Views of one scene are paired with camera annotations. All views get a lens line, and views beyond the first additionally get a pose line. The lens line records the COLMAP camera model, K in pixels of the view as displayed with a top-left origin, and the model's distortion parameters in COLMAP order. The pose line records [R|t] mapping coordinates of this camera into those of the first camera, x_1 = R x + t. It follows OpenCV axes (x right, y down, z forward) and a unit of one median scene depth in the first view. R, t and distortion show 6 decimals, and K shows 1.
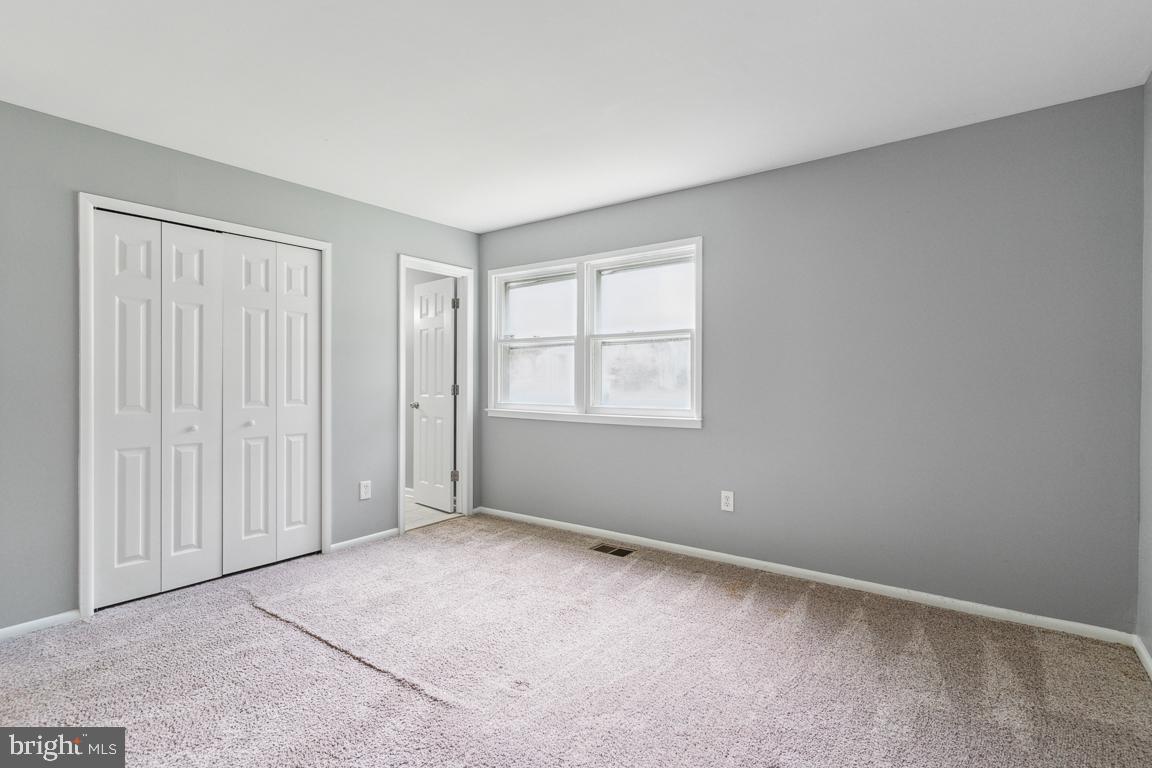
lens RADIAL K [[569.7, 0, 572.0], [0, 569.7, 383.4], [0, 0, 1]] dist [0.001010, -0.000547]
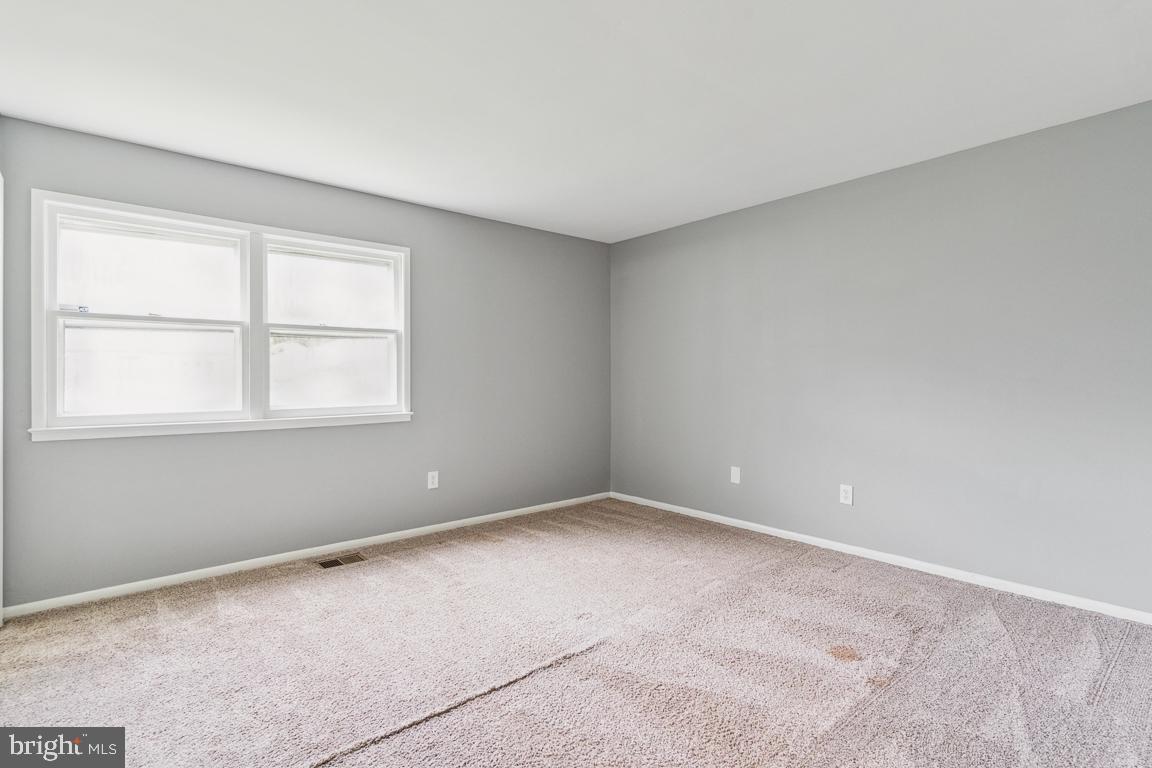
lens RADIAL K [[569.7, 0, 582.6], [0, 569.7, 383.4], [0, 0, 1]] dist [0.001010, -0.000547]
pose [[0.187911, -0.006885, 0.982162, -0.795488], [0.015374, 0.999874, 0.004068, 0.006963], [-0.982066, 0.014335, 0.187993, 0.457804]]
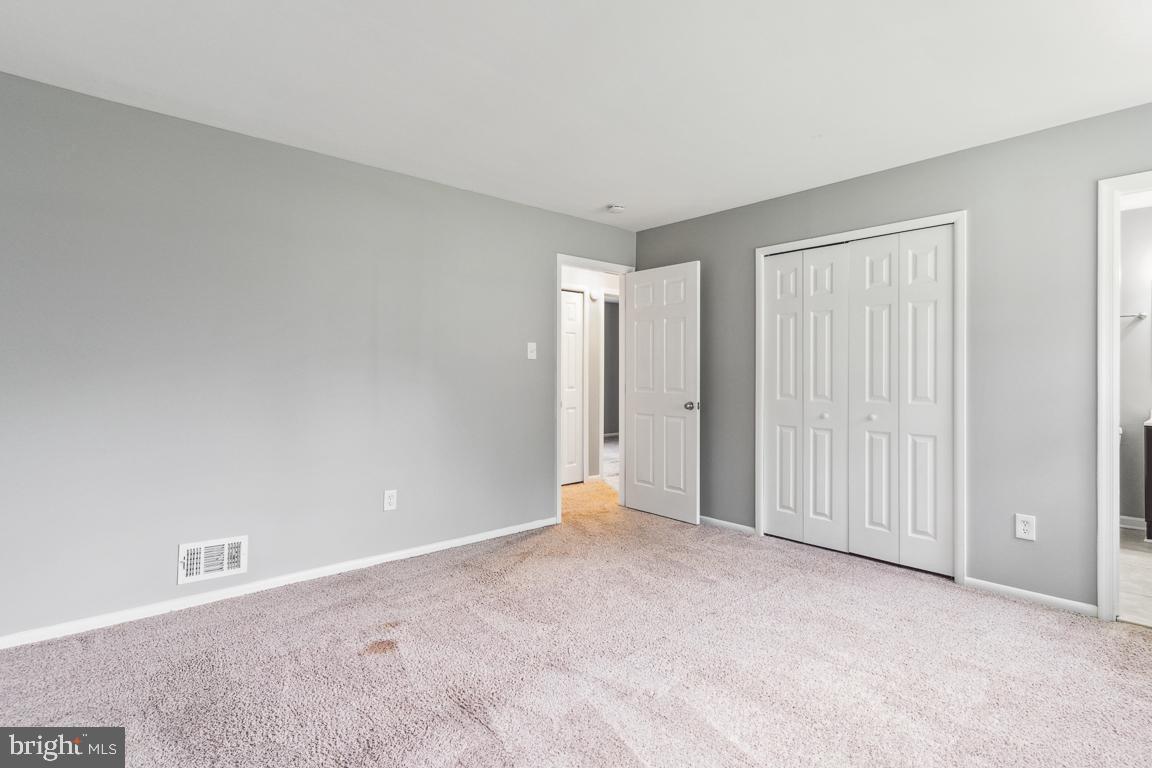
lens RADIAL K [[569.7, 0, 574.1], [0, 569.7, 374.4], [0, 0, 1]] dist [0.001010, -0.000547]
pose [[-0.221113, 0.008880, -0.975208, 0.523518], [-0.005710, 0.999930, 0.010399, -0.014301], [0.975231, 0.007867, -0.221047, 0.654722]]
